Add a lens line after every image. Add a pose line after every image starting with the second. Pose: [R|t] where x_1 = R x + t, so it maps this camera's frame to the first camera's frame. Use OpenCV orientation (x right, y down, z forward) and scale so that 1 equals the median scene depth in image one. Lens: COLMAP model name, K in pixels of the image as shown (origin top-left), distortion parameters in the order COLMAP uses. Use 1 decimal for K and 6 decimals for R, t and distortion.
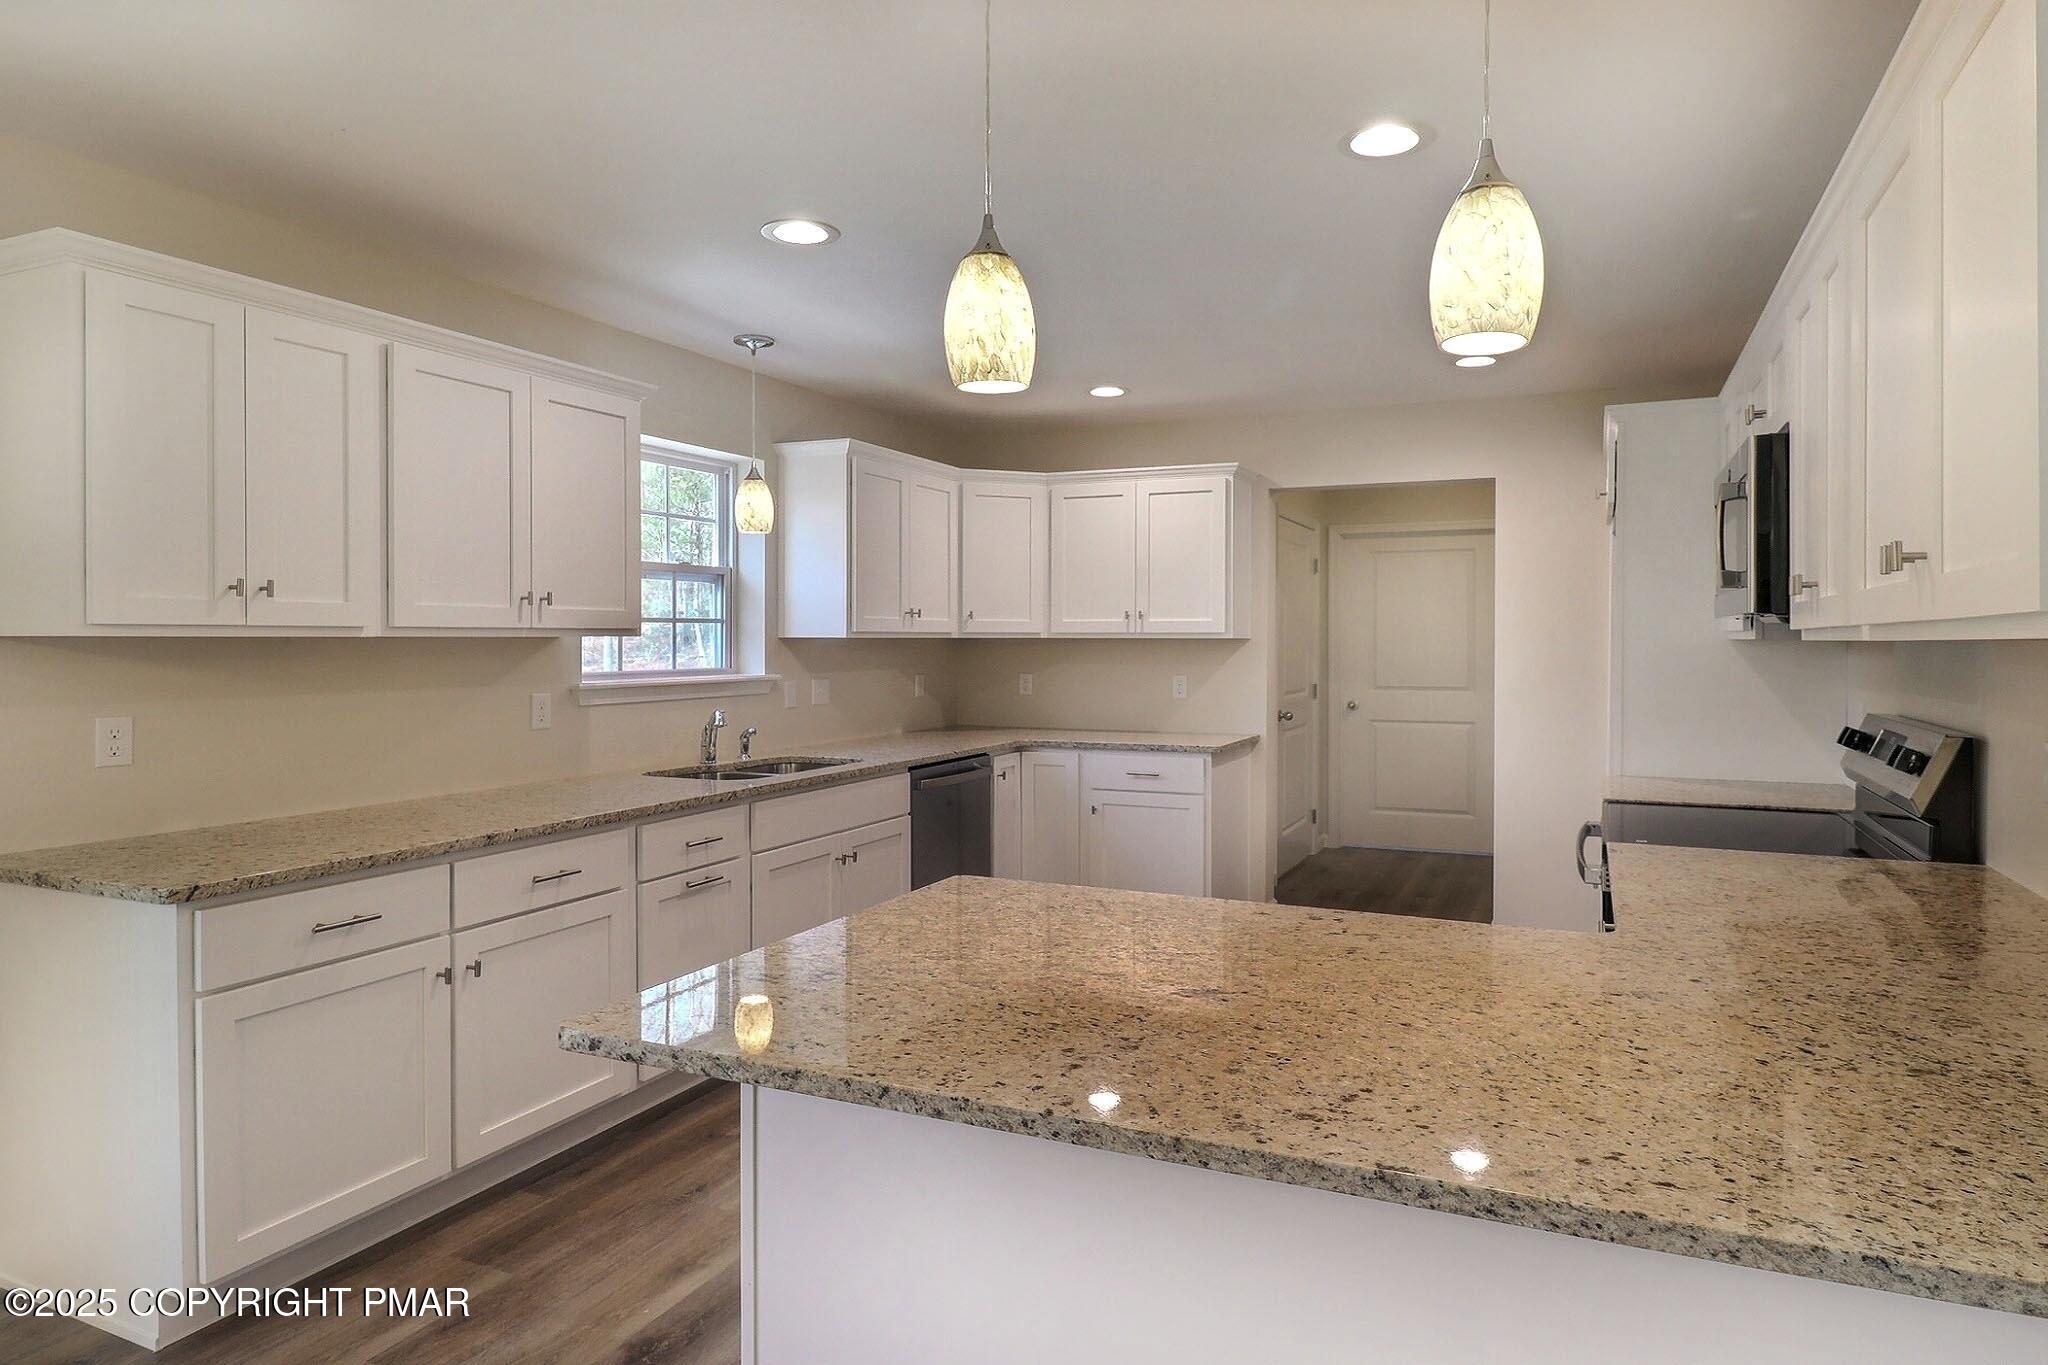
lens RADIAL K [[1185.6, 0, 1024.0], [0, 1185.6, 643.4], [0, 0, 1]] dist [0.003180, -0.011420]
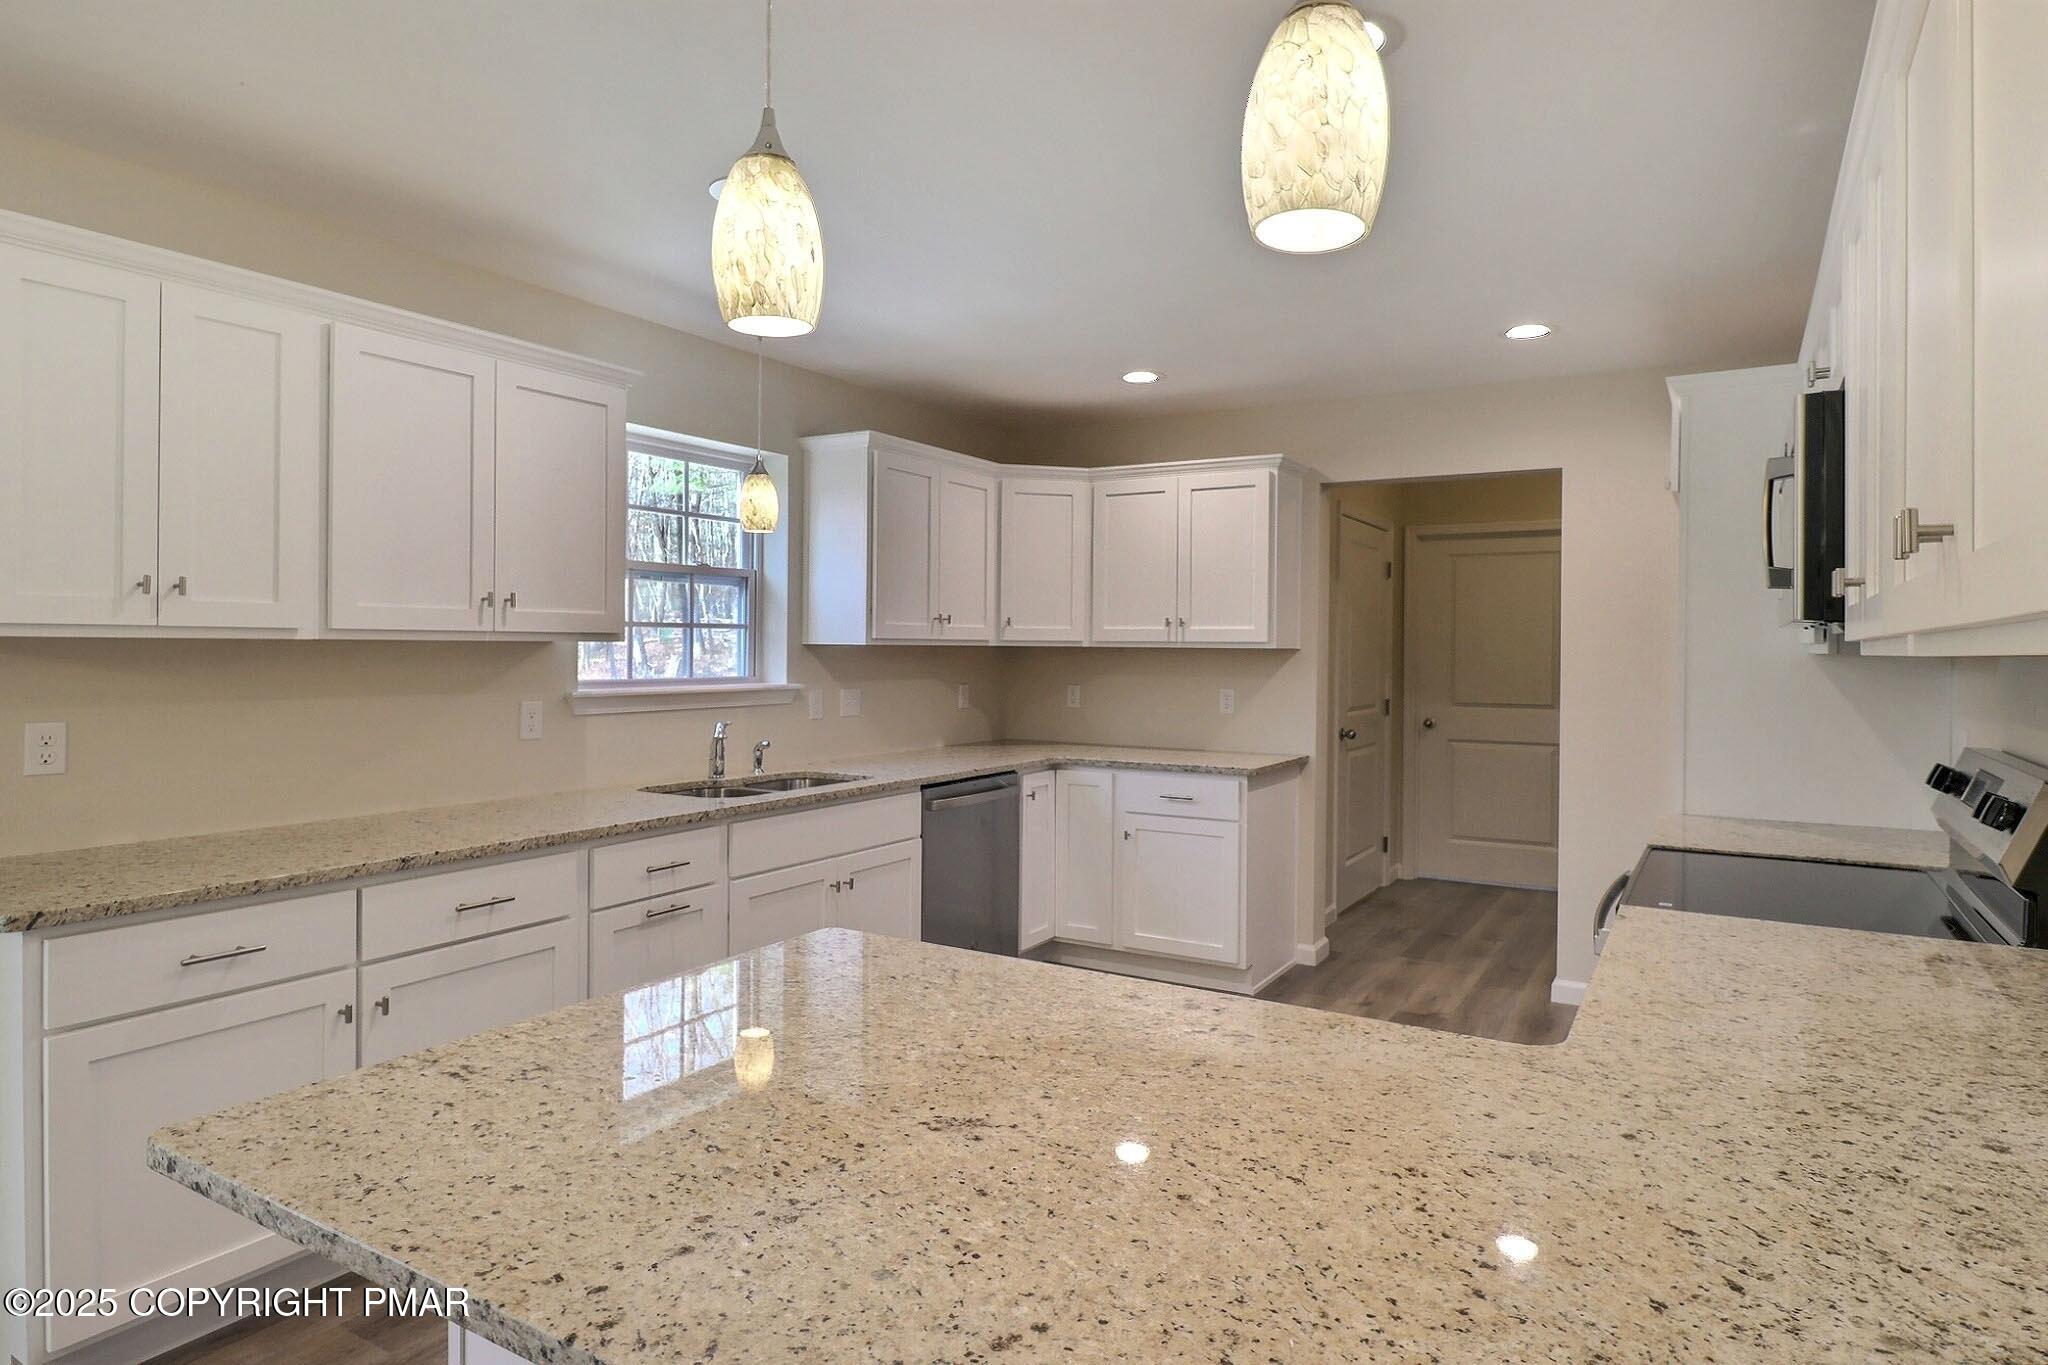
lens RADIAL K [[1178.8, 0, 1104.0], [0, 1178.8, 649.6], [0, 0, 1]] dist [0.004363, -0.016524]
pose [[0.998079, 0.007569, -0.061483, 0.137329], [-0.007721, 0.999968, -0.002244, -0.000677], [0.061464, 0.002715, 0.998106, 0.129802]]
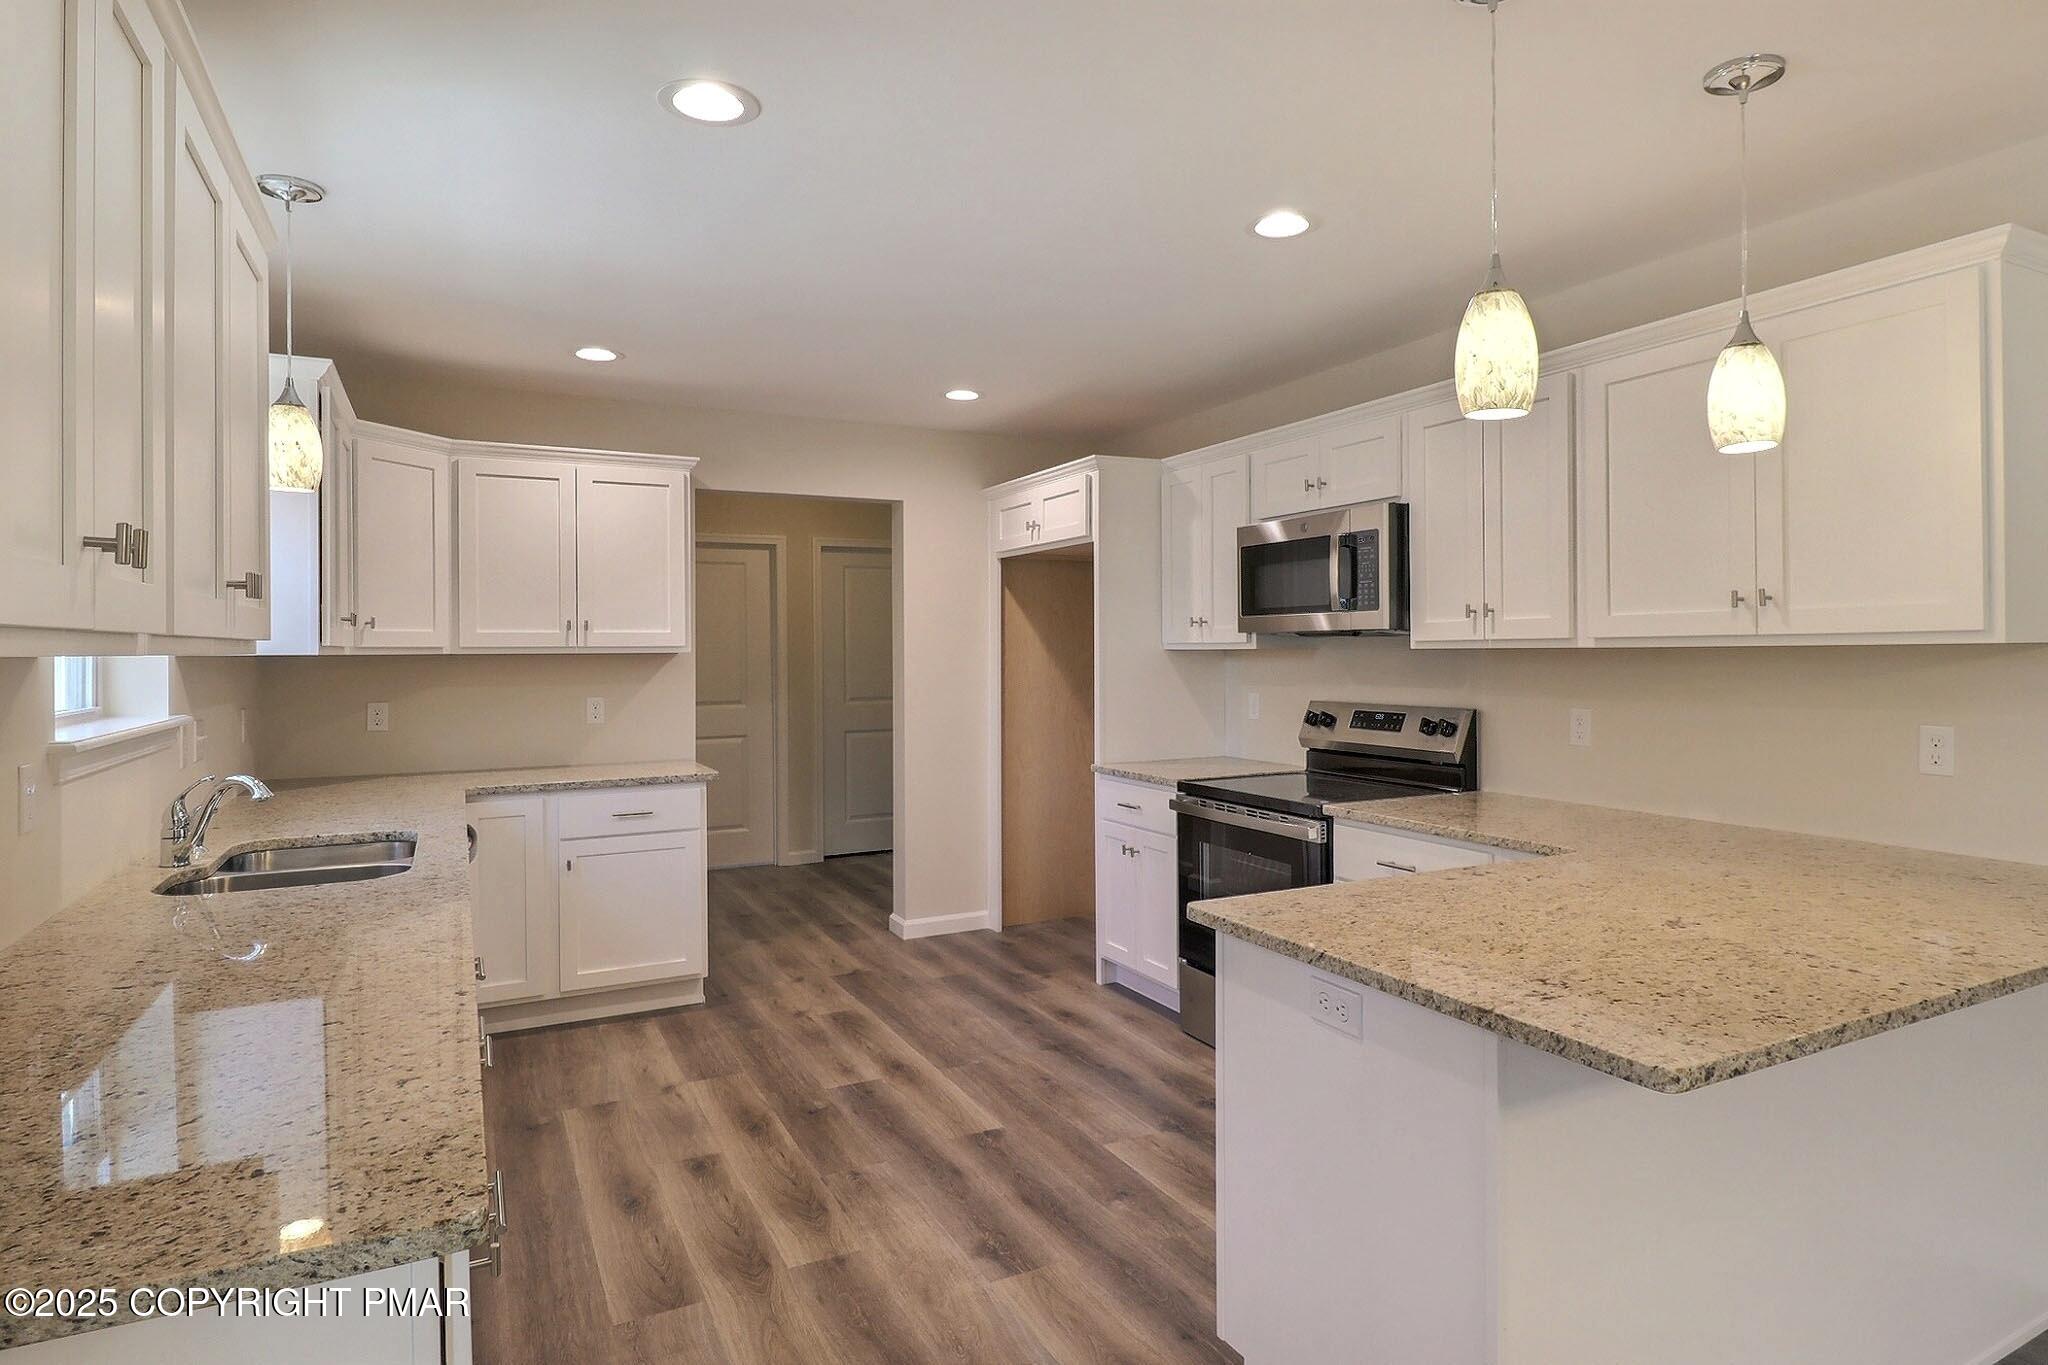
lens RADIAL K [[1185.6, 0, 1024.0], [0, 1185.6, 643.4], [0, 0, 1]] dist [0.003180, -0.011420]
pose [[0.582198, -0.000049, 0.813047, -0.581918], [0.009033, 0.999939, -0.006408, -0.004614], [-0.812997, 0.011075, 0.582163, 0.380049]]
